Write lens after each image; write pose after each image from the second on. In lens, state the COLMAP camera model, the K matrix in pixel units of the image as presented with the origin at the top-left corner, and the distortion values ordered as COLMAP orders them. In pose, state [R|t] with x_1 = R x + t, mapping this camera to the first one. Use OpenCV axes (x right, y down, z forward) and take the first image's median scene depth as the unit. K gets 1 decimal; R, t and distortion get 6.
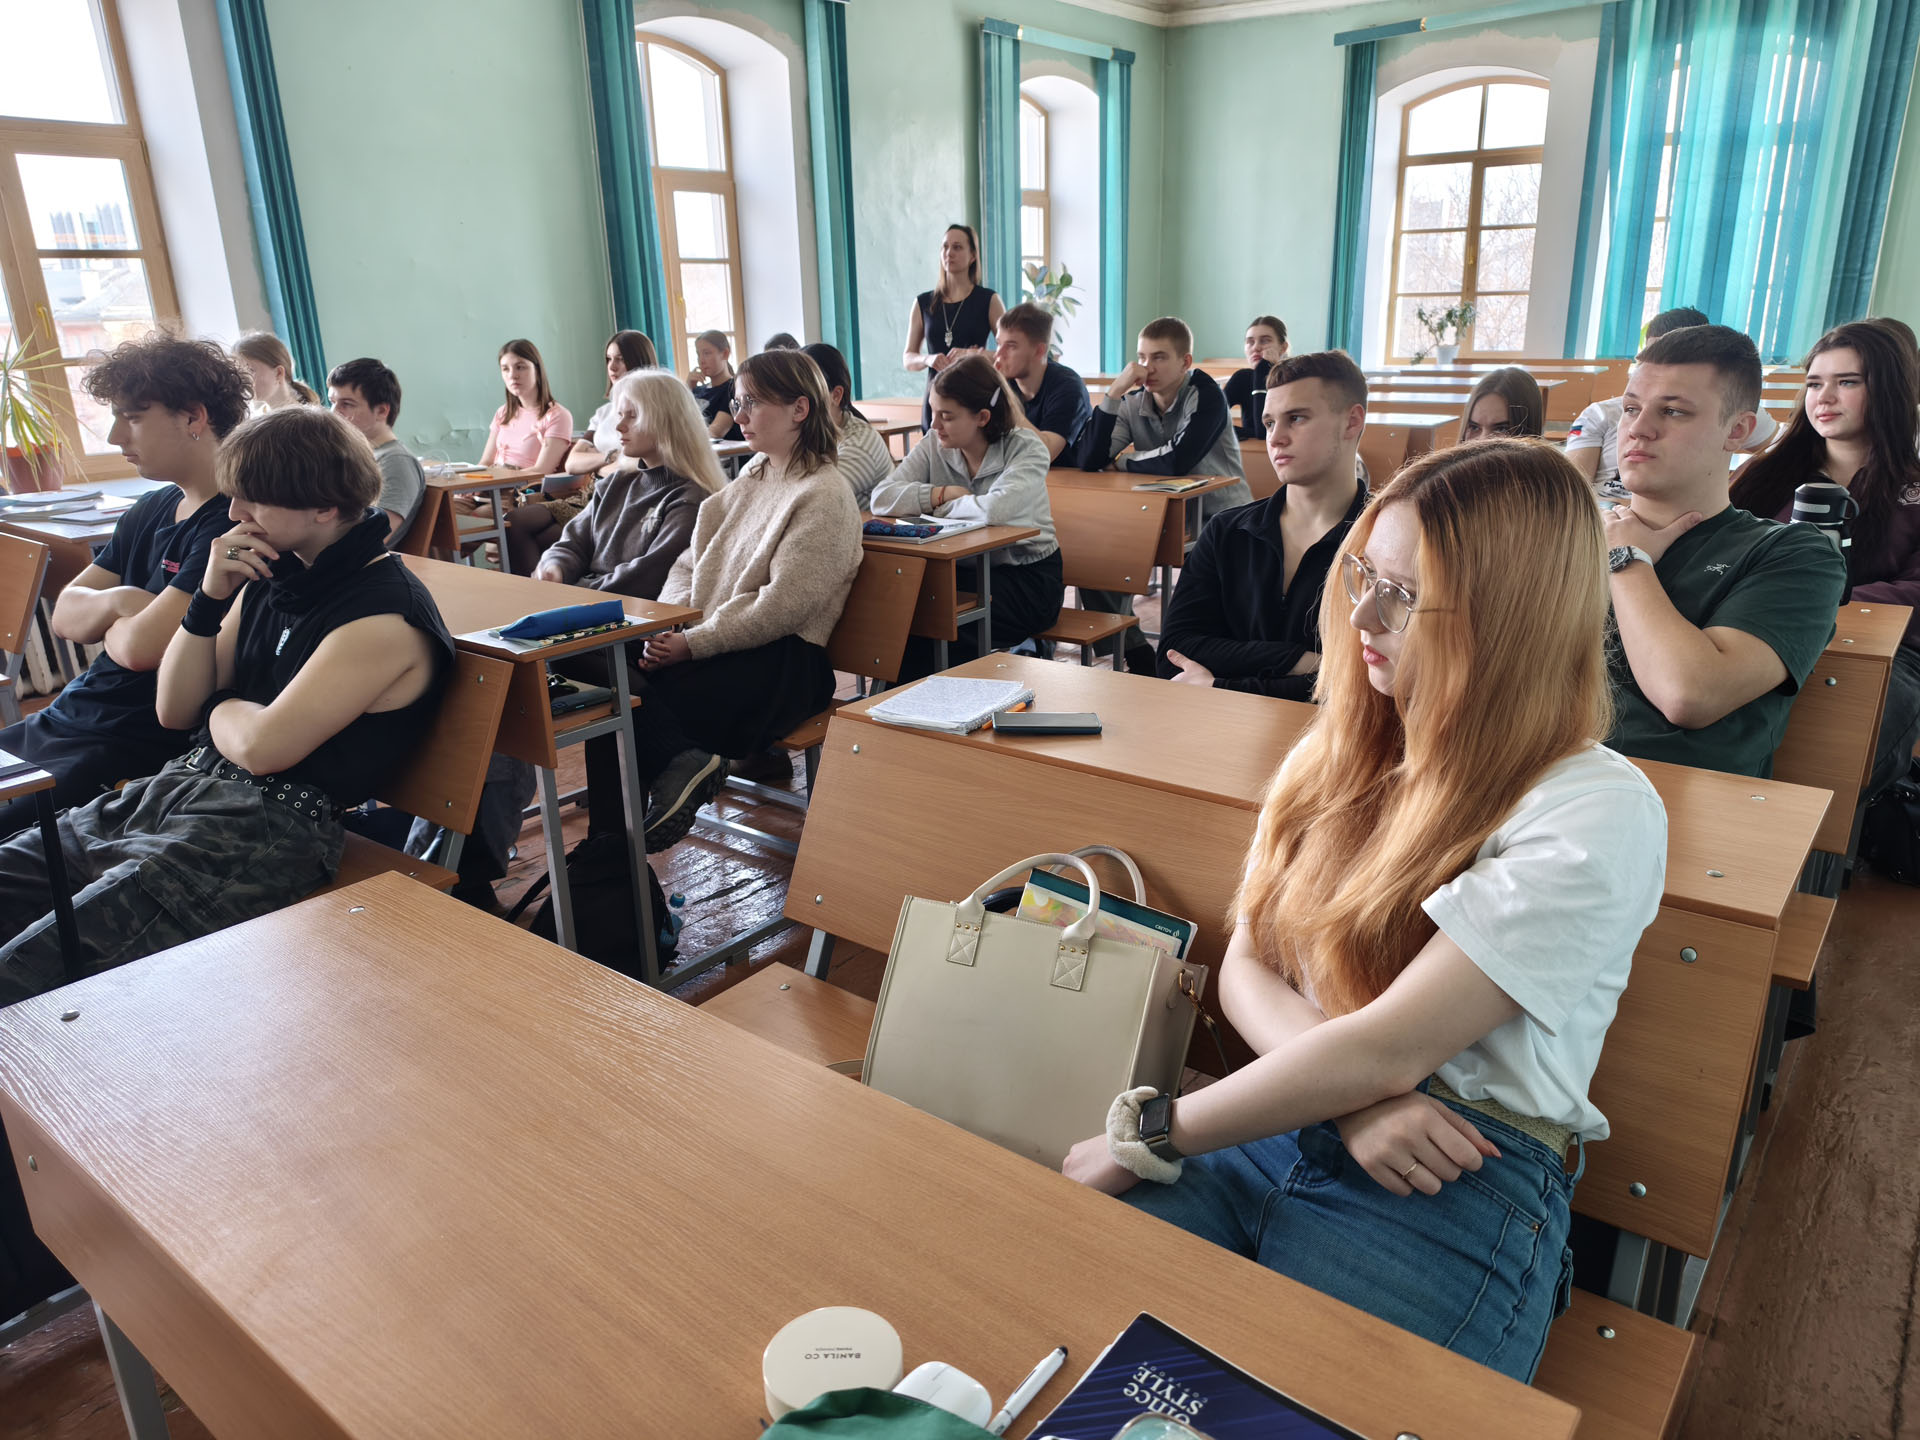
lens RADIAL K [[1281.0, 0, 962.5], [0, 1281.0, 715.8], [0, 0, 1]] dist [0.029152, -0.026015]
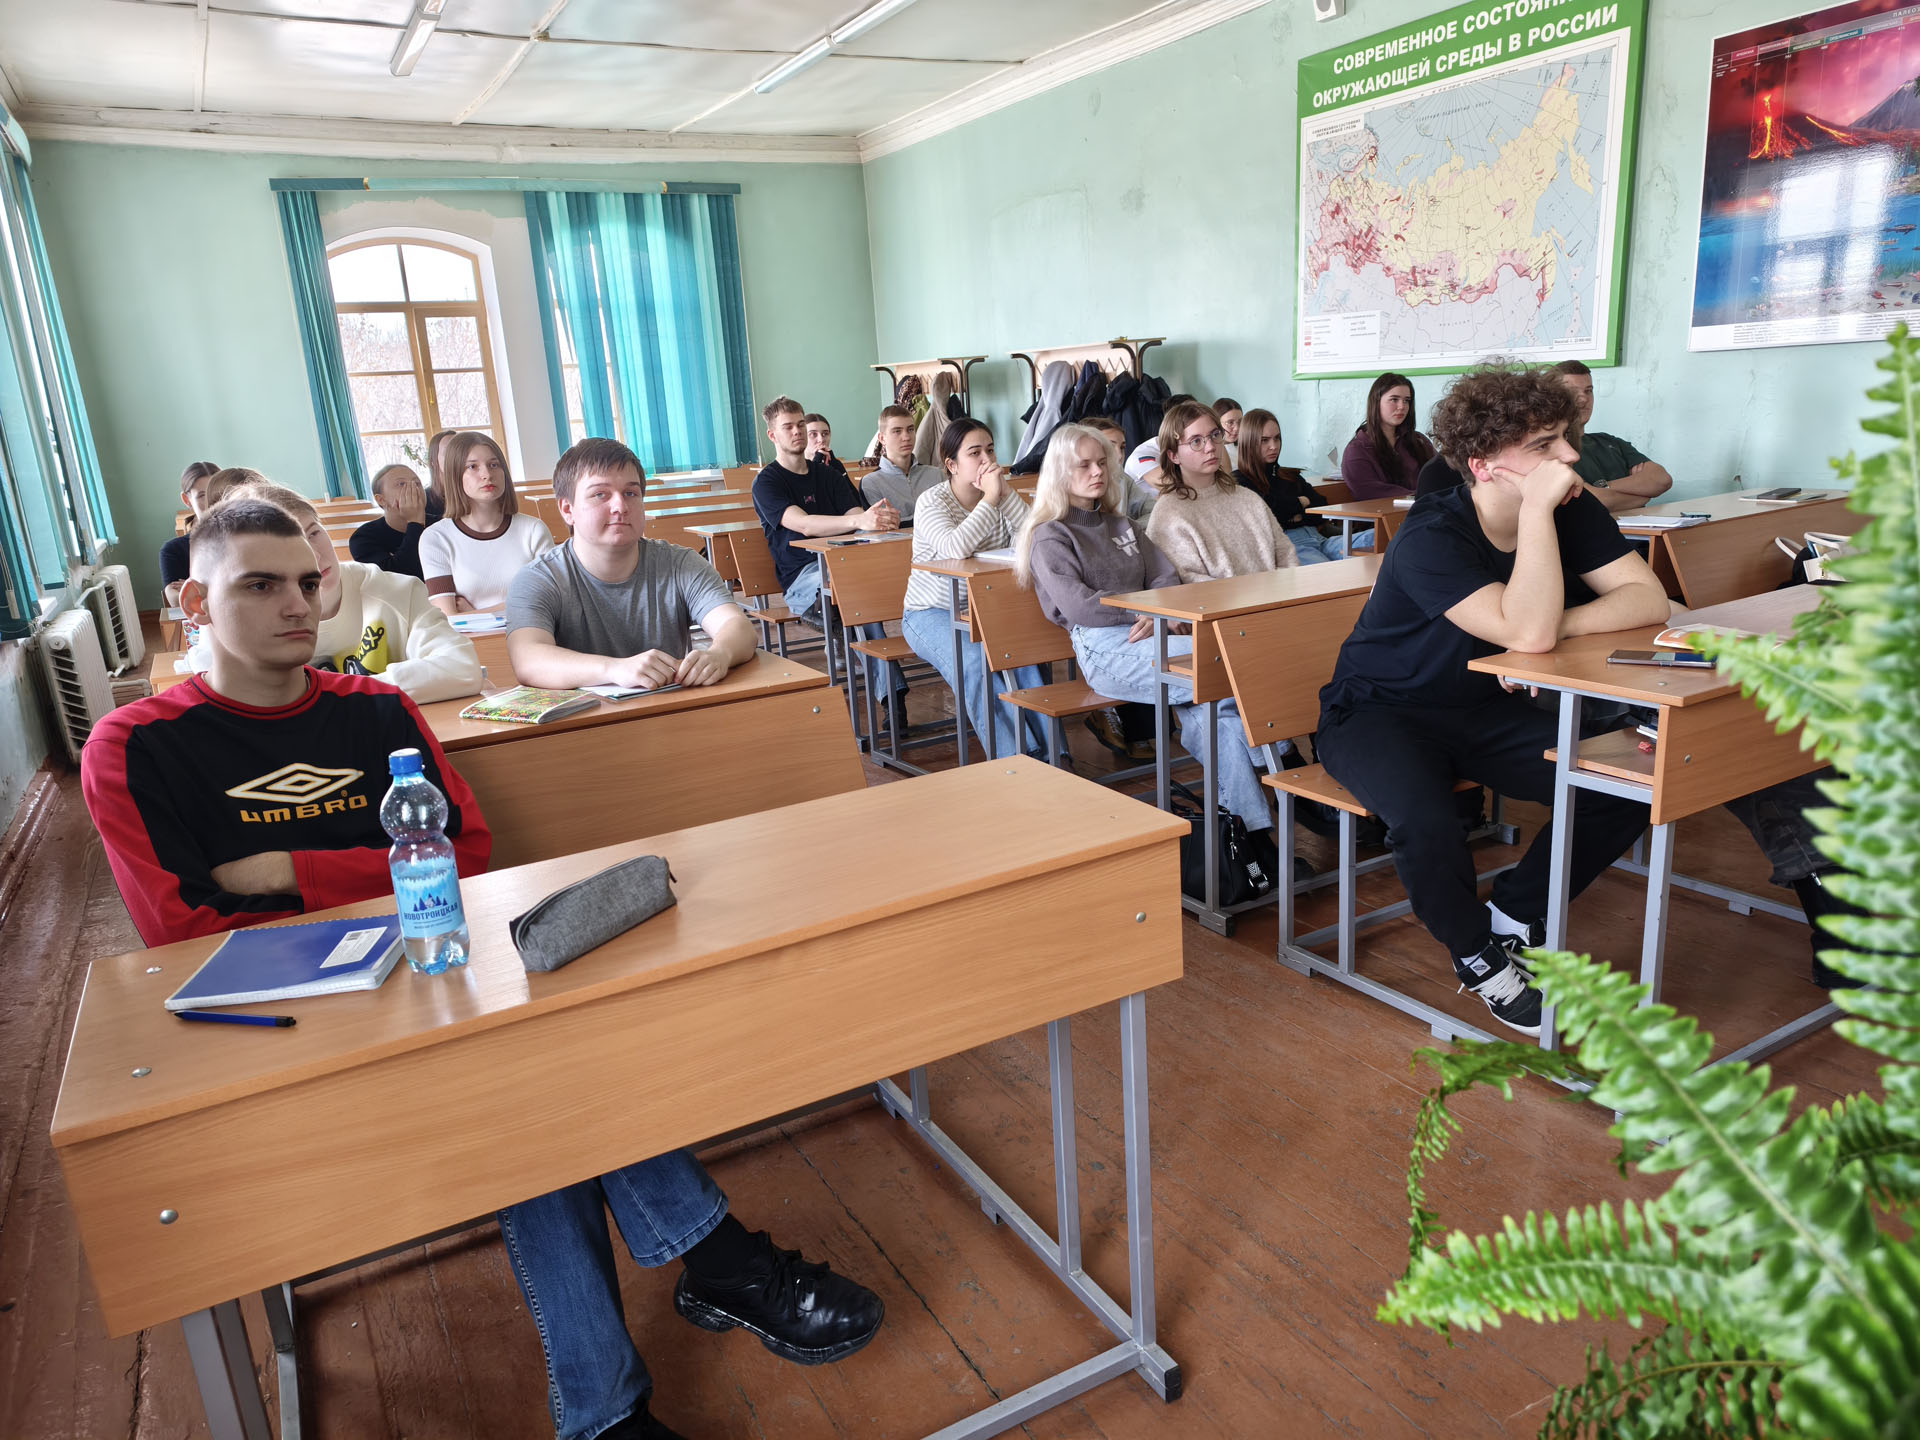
lens RADIAL K [[1281.0, 0, 960.9], [0, 1281.0, 722.2], [0, 0, 1]] dist [0.029152, -0.026015]
pose [[0.374713, -0.233725, 0.897197, -0.493587], [0.335779, 0.936220, 0.103653, -0.064603], [-0.864200, 0.262419, 0.429294, 0.228834]]
